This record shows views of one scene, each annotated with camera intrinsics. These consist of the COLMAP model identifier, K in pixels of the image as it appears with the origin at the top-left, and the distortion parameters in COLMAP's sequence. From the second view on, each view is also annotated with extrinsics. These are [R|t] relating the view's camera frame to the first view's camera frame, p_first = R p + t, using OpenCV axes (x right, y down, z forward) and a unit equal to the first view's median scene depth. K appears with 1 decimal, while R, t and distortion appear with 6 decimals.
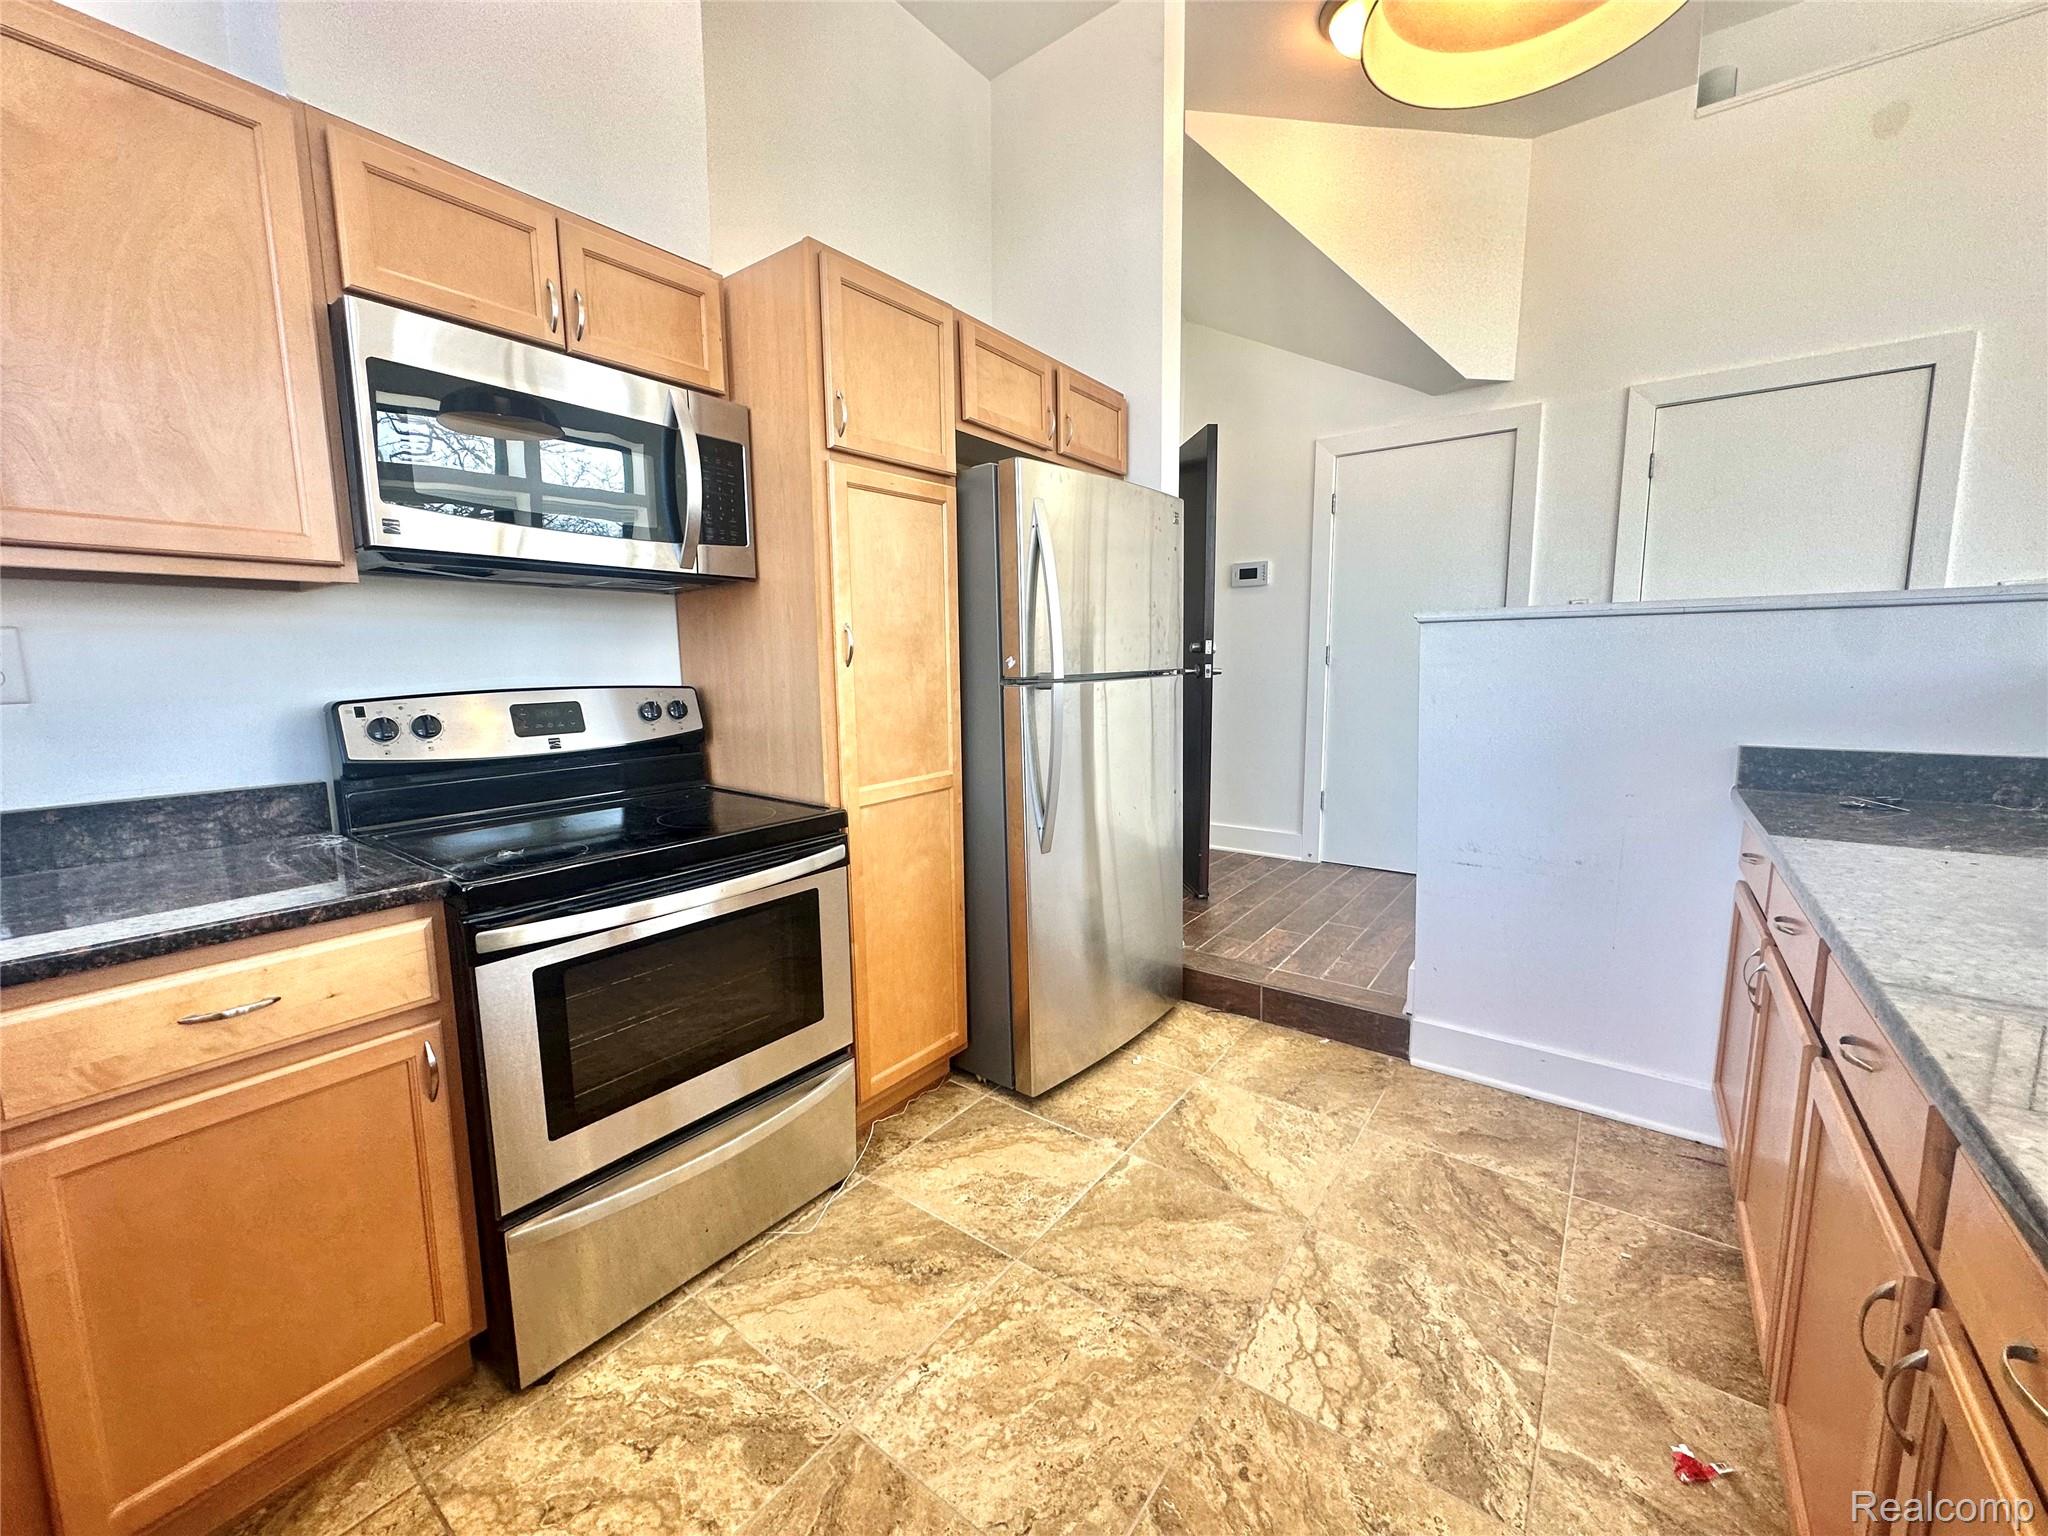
lens RADIAL K [[815.0, 0, 1028.0], [0, 815.0, 763.3], [0, 0, 1]] dist [-0.002923, -0.000043]
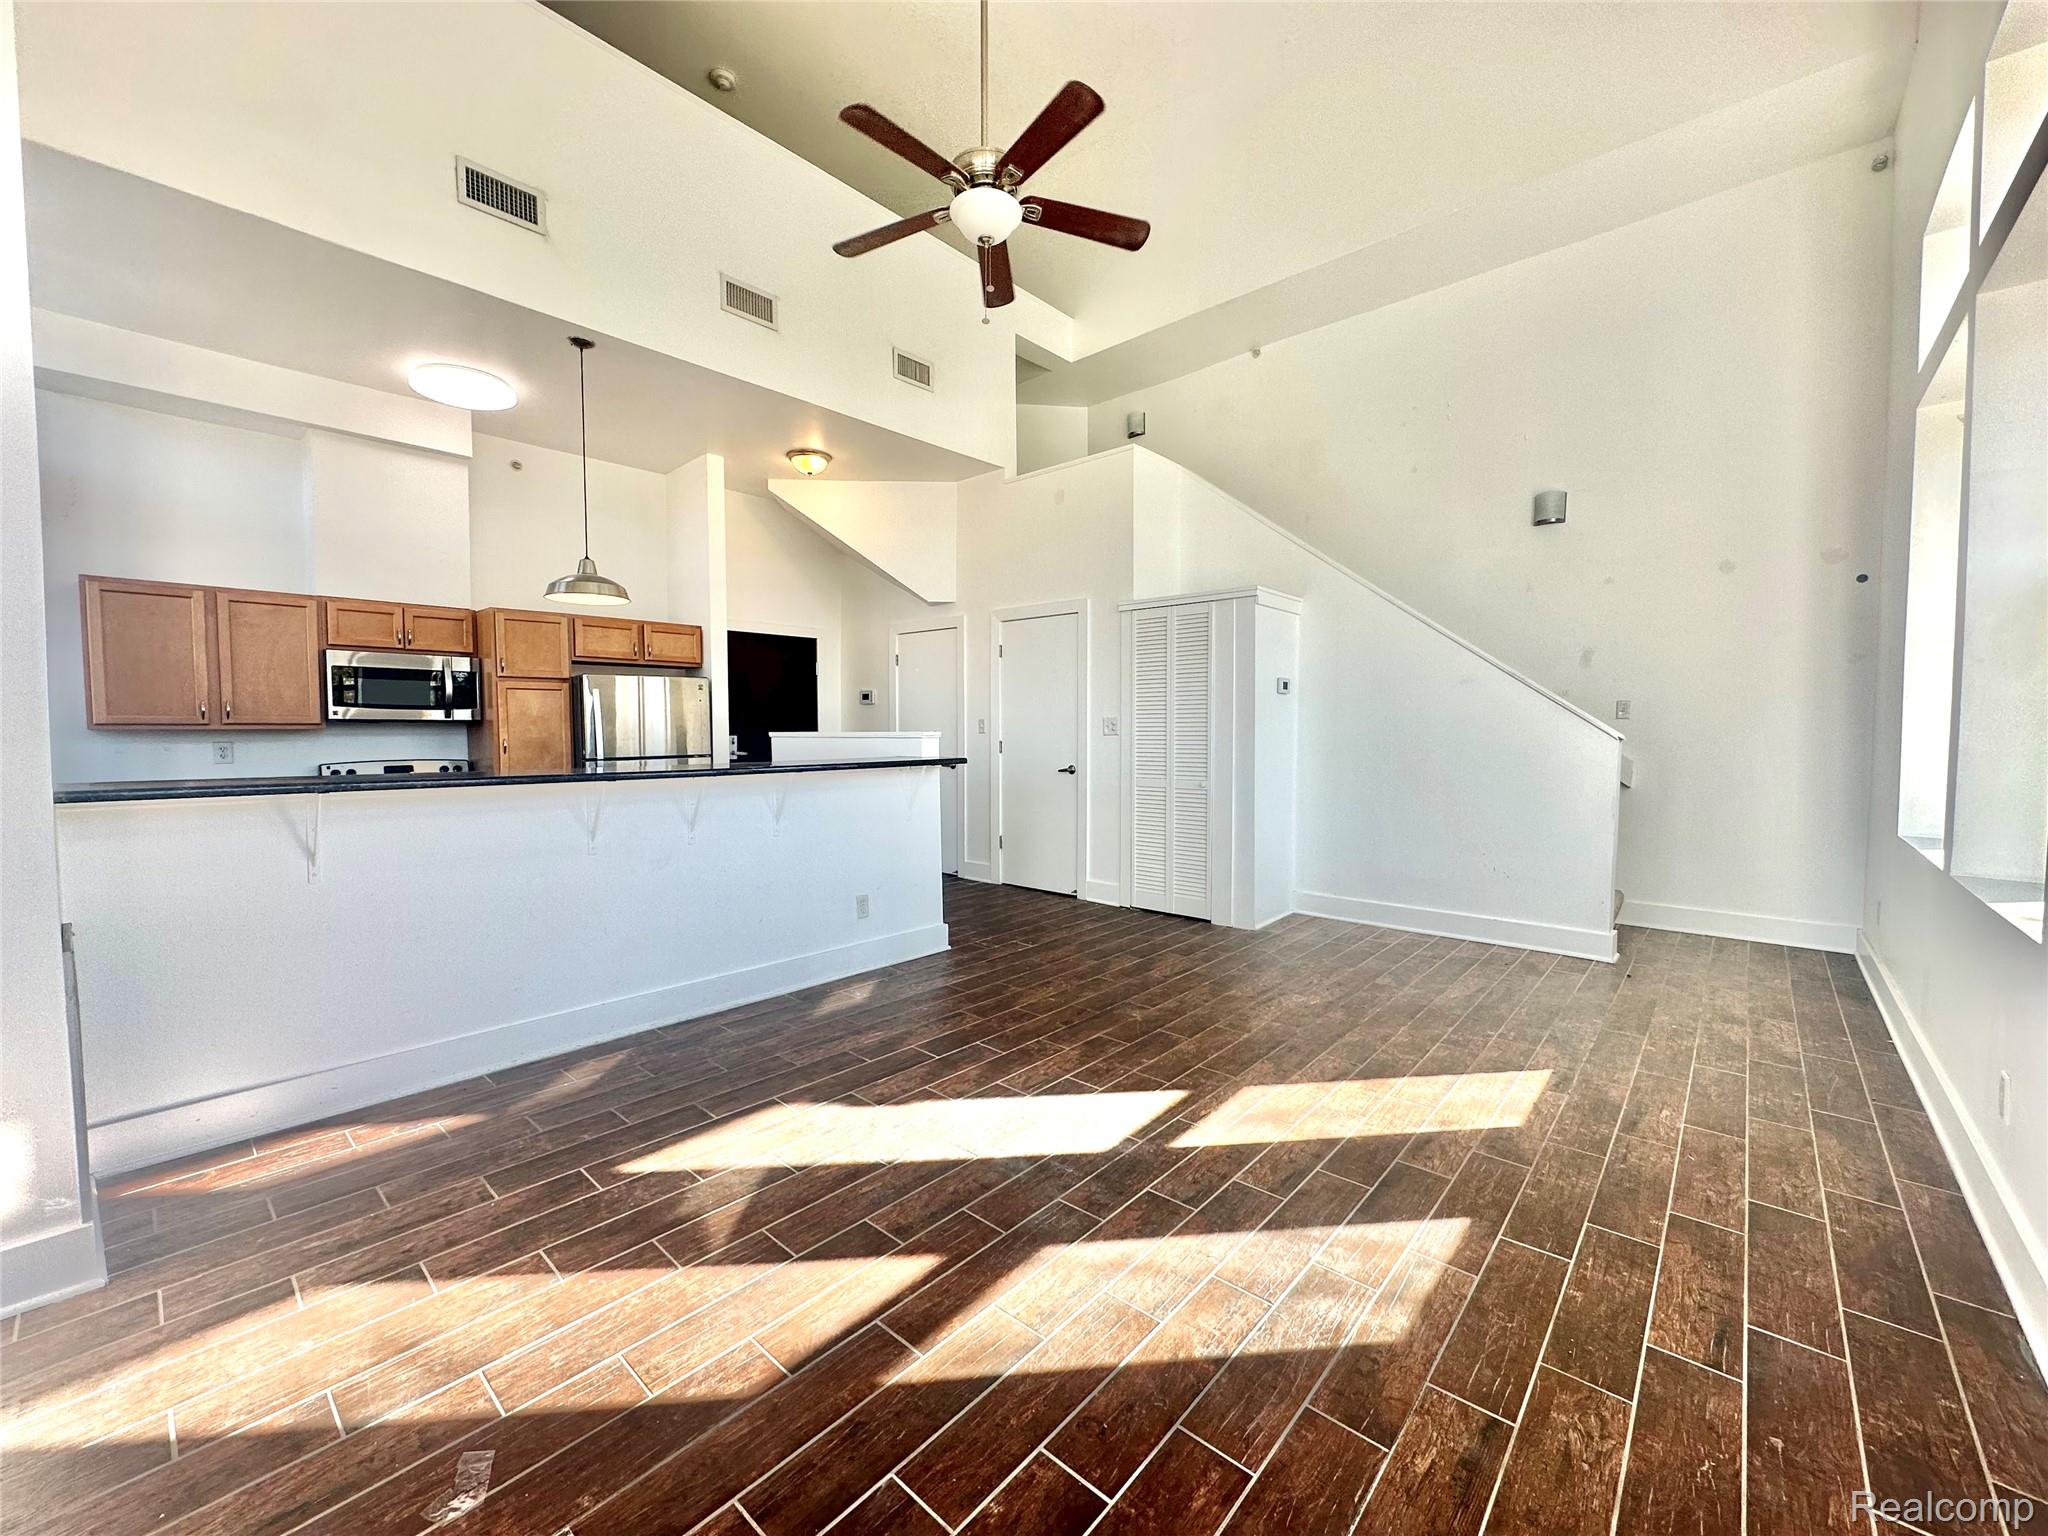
lens RADIAL K [[815.0, 0, 1029.0], [0, 815.0, 761.7], [0, 0, 1]] dist [-0.002923, -0.000043]
pose [[0.996598, 0.016990, -0.080644, 2.009171], [-0.023584, 0.996392, -0.081523, 0.100239], [0.078968, 0.083148, 0.993404, -1.794946]]
